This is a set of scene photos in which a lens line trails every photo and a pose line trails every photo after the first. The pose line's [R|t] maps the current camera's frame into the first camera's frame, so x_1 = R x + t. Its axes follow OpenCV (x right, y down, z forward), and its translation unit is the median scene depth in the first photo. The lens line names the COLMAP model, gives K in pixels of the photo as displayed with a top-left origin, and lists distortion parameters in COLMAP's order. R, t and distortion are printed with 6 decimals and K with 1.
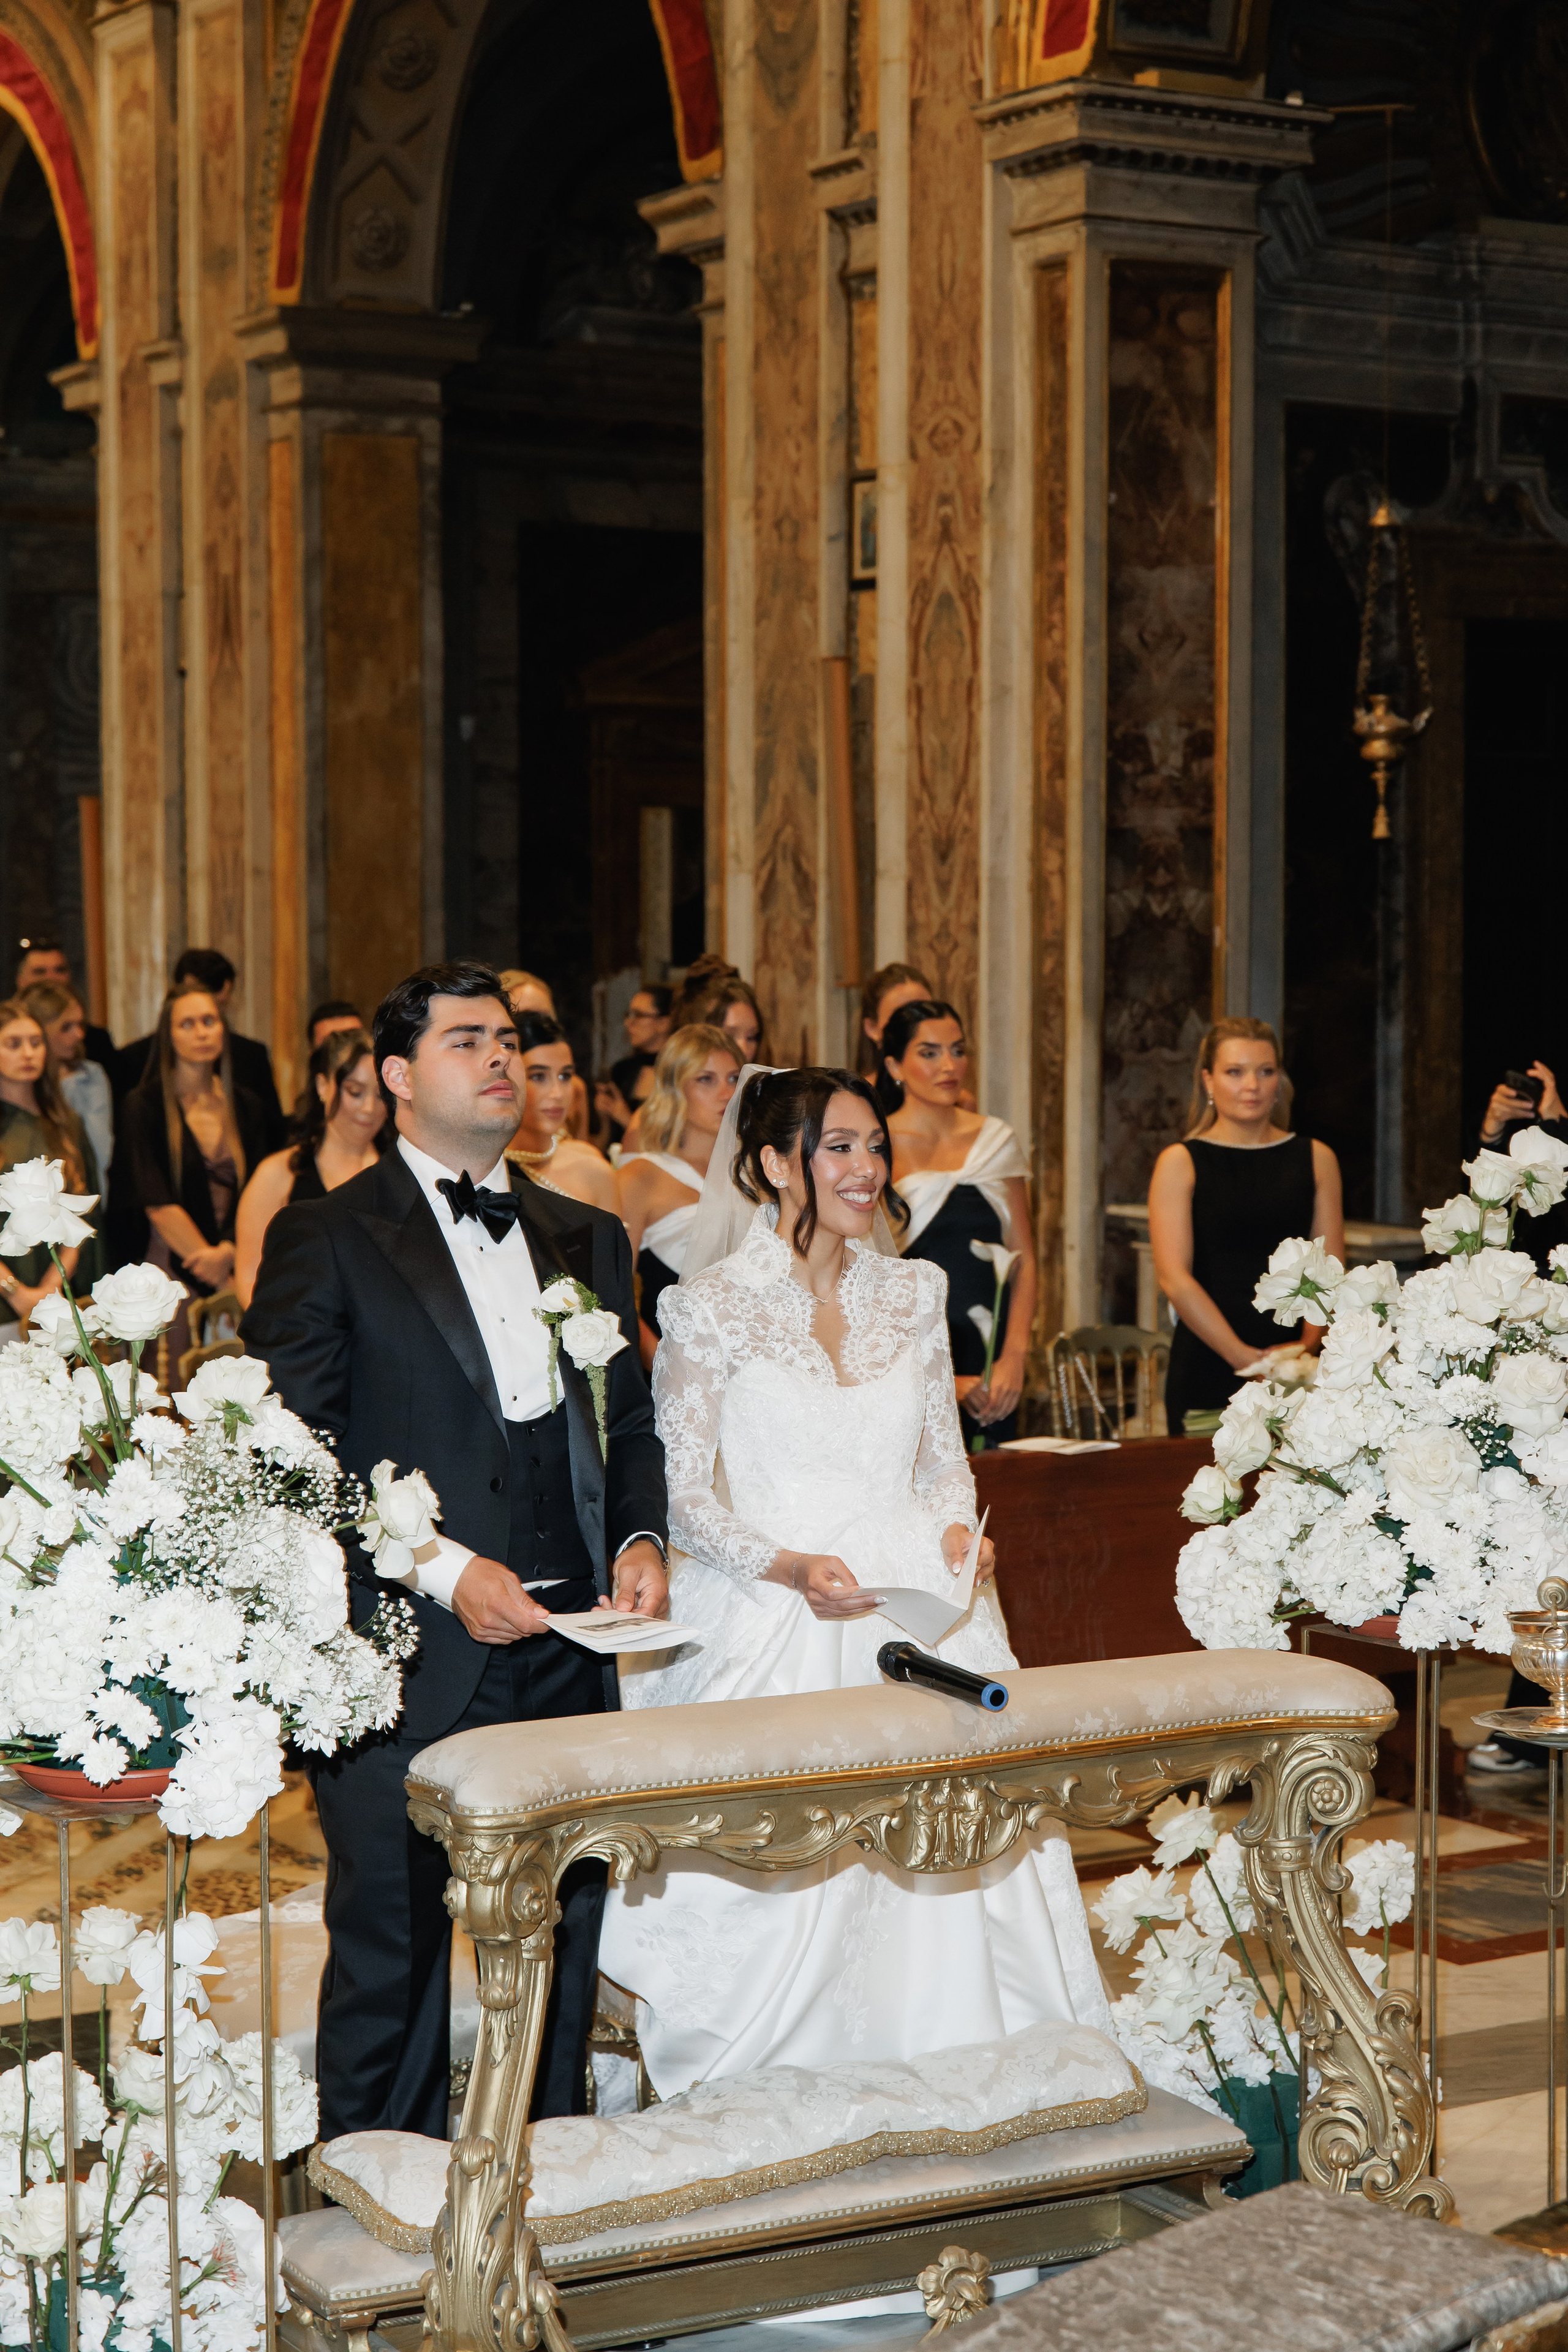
lens RADIAL K [[4068.7, 0, 739.2], [0, 4068.7, 1184.6], [0, 0, 1]] dist [0.006203, -0.078286]
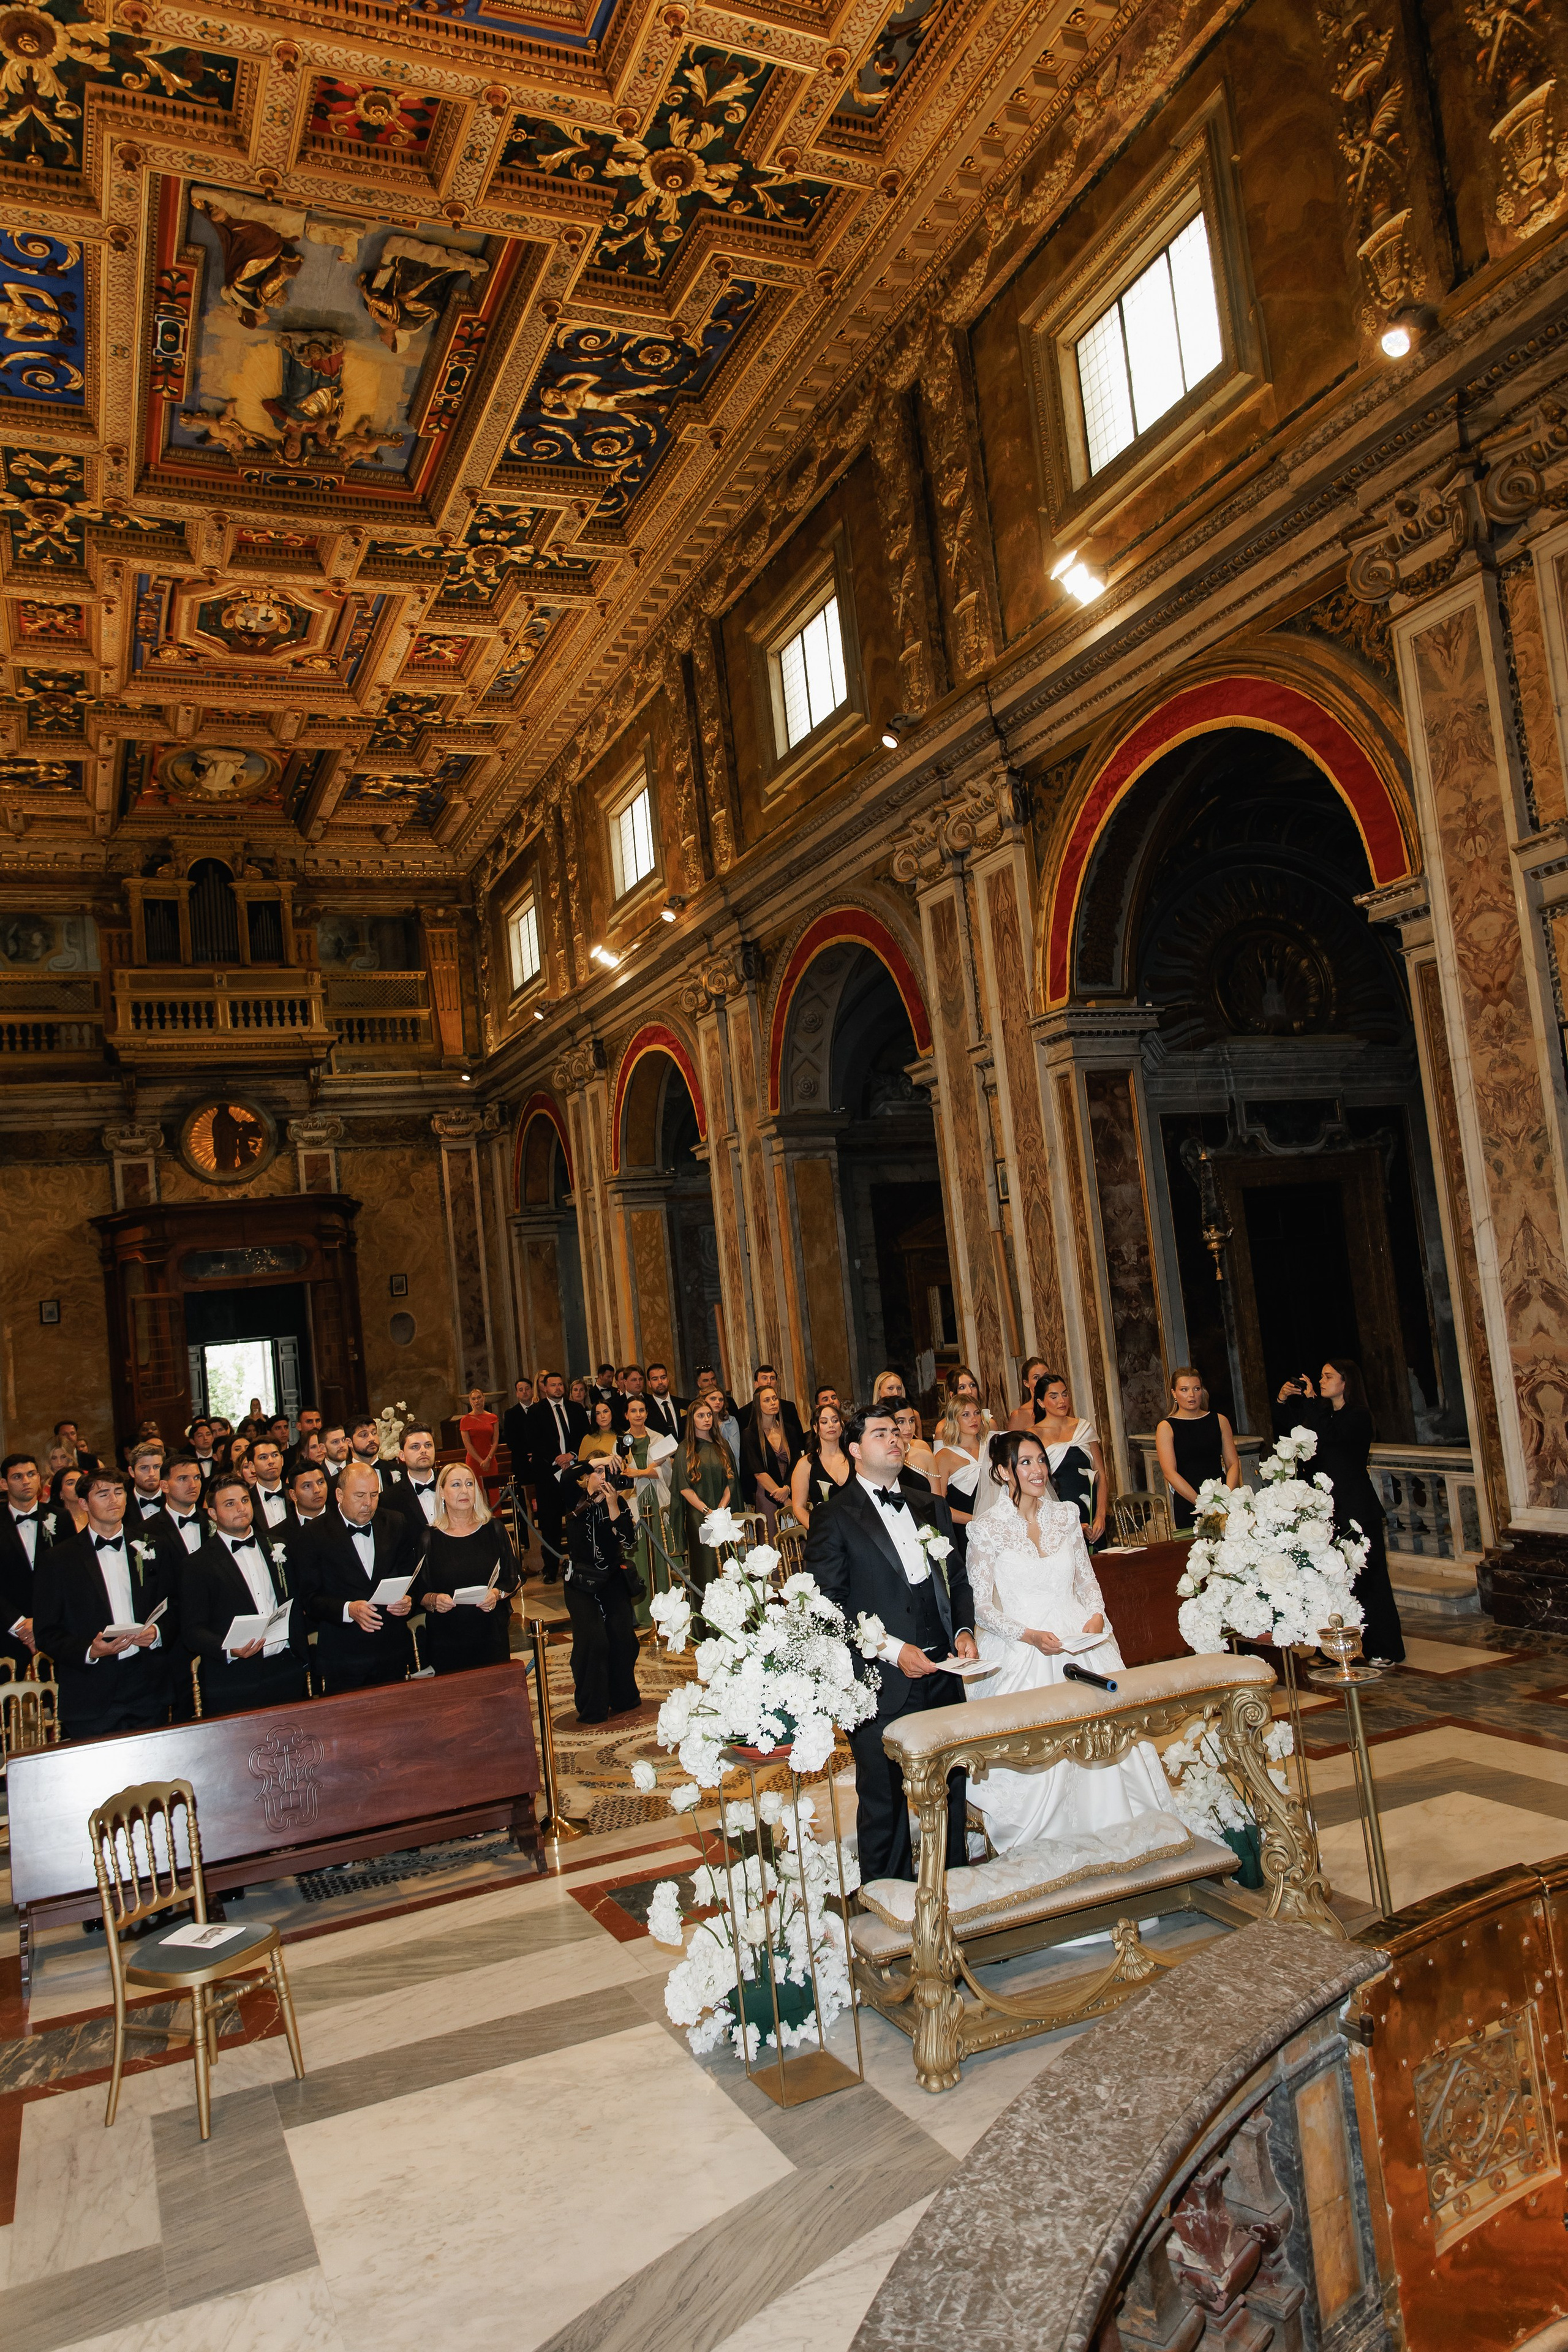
lens RADIAL K [[1568.1, 0, 775.5], [0, 1568.1, 1178.3], [0, 0, 1]] dist [0.007358, -0.011197]
pose [[0.987971, -0.106602, -0.112026, -0.000254], [0.088154, 0.983435, -0.158378, -0.017032], [0.127053, 0.146597, 0.981003, -0.008074]]
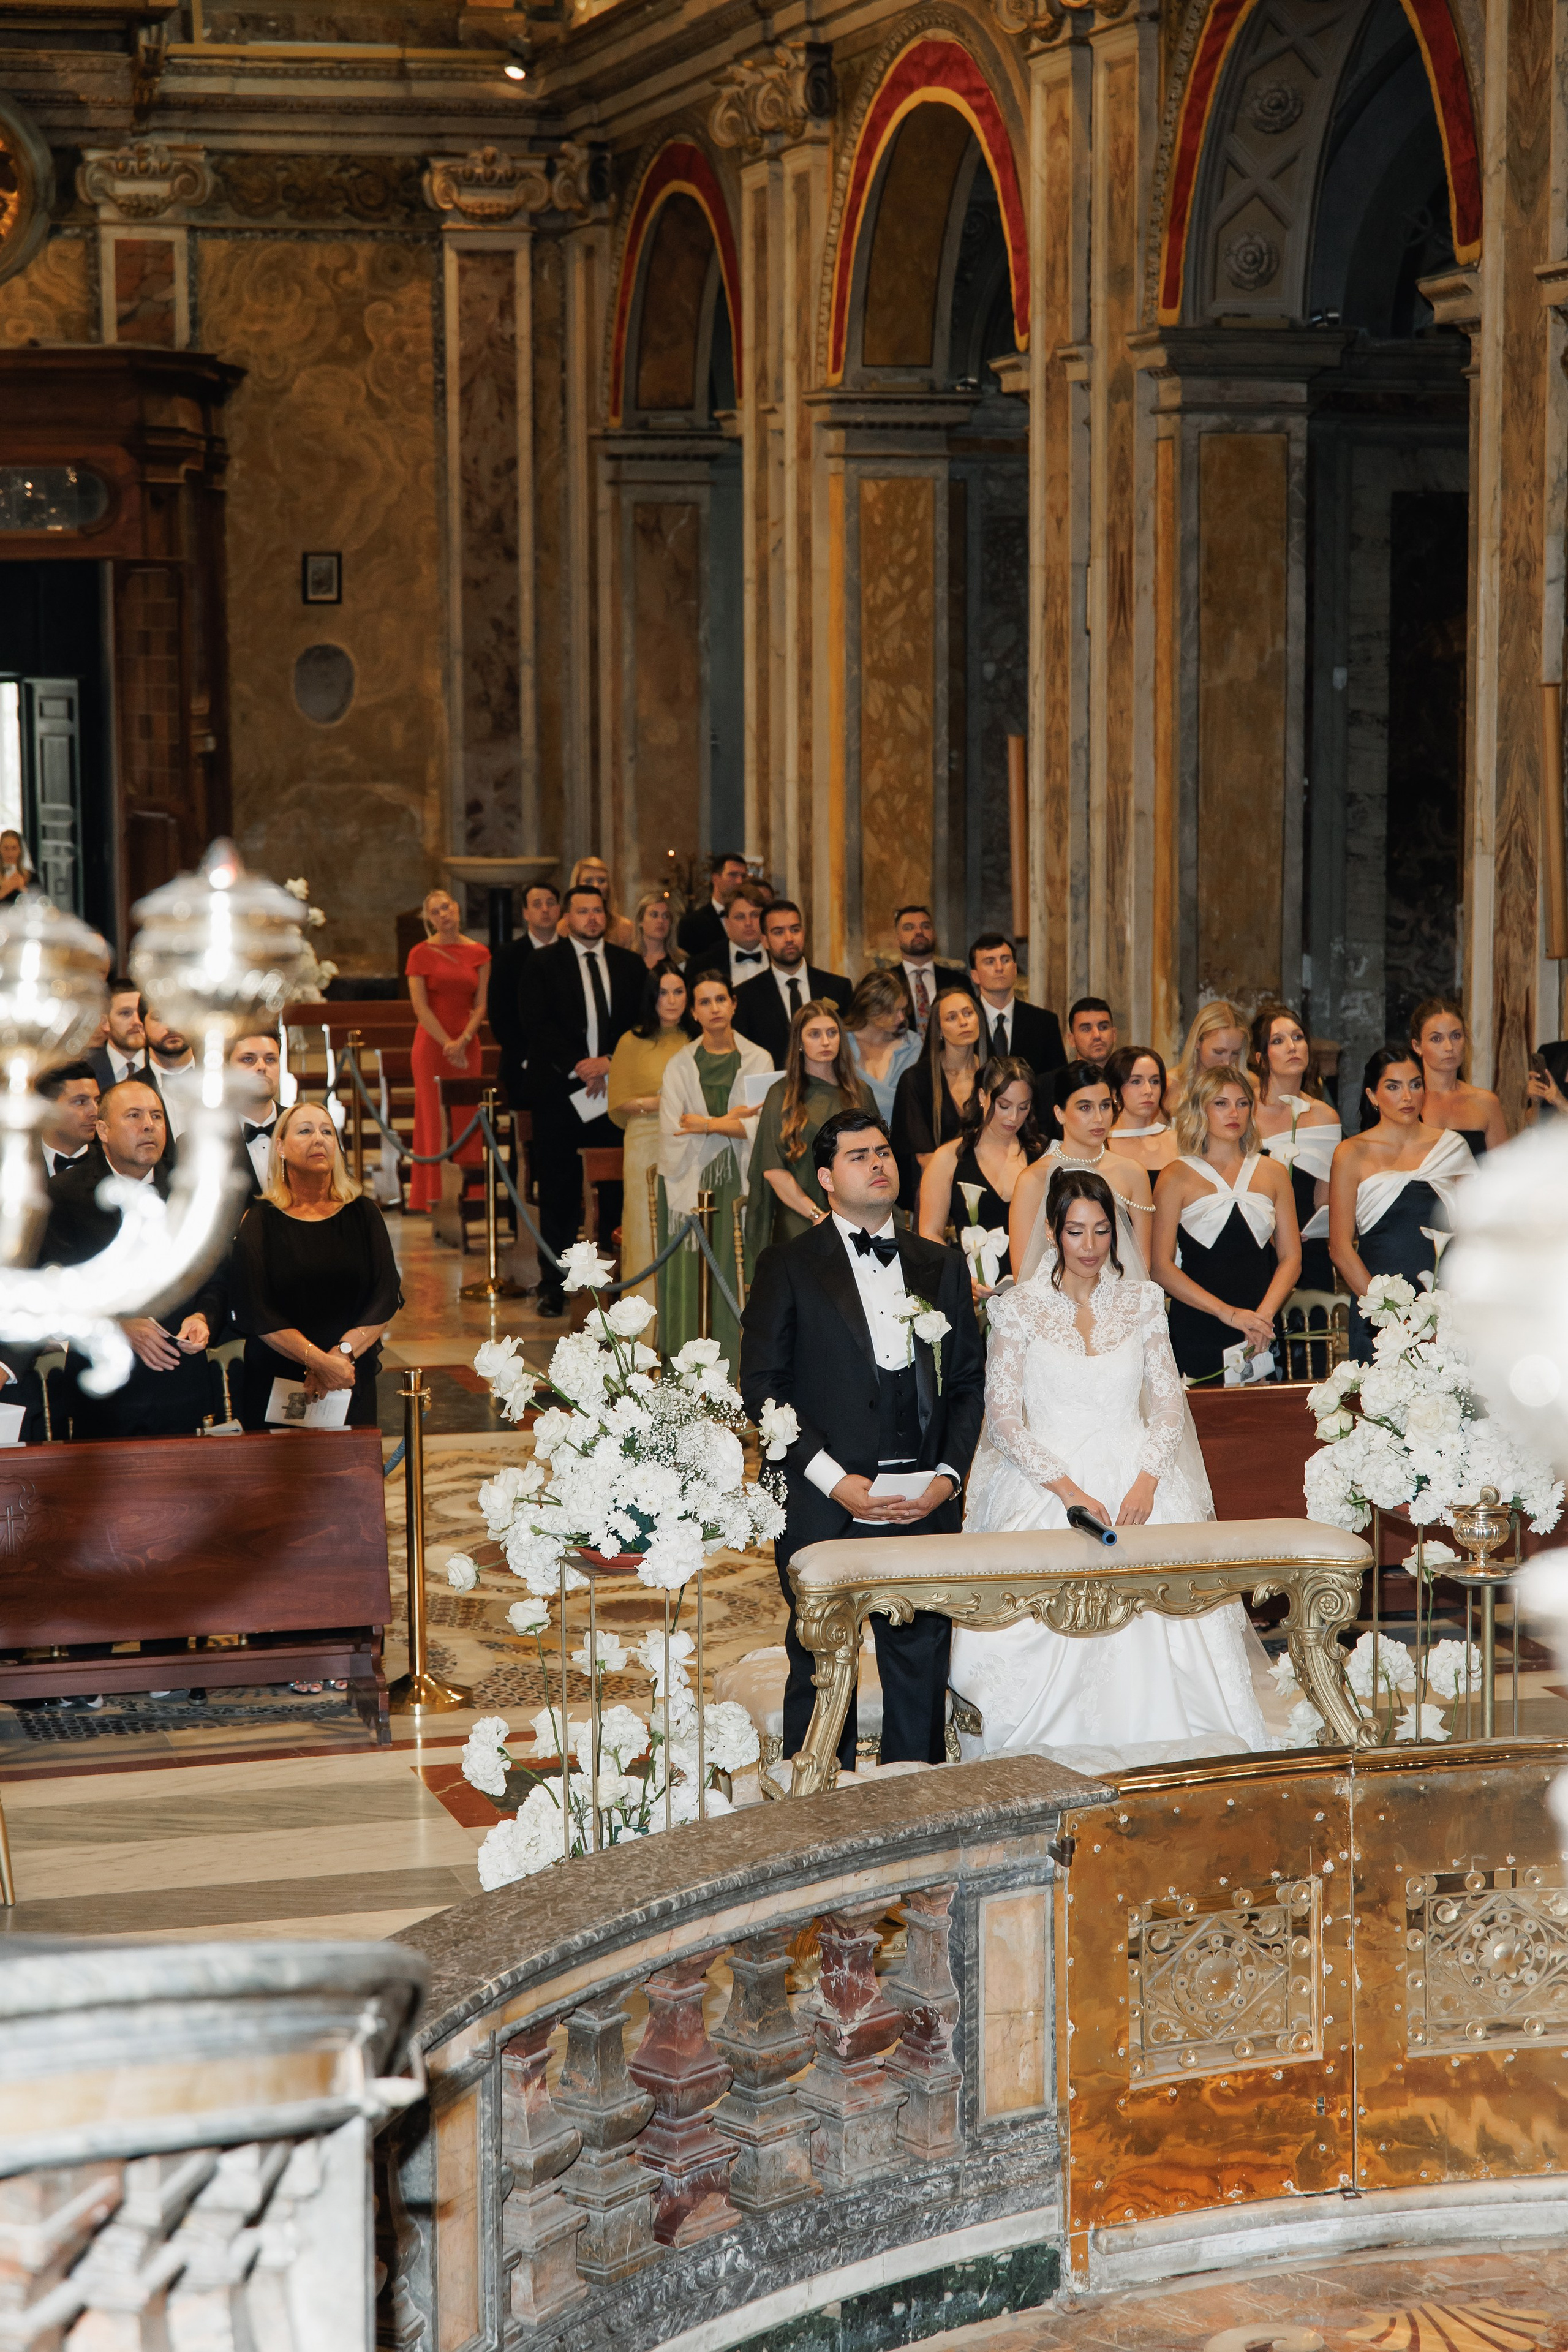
lens RADIAL K [[4406.0, 0, 784.0], [0, 4406.0, 1176.0], [0, 0, 1]] dist [-0.003589, -0.017879]
pose [[0.966234, 0.026607, -0.256287, 0.151884], [-0.014940, 0.998766, 0.047366, -0.045727], [0.257231, -0.041938, 0.965439, -0.335846]]
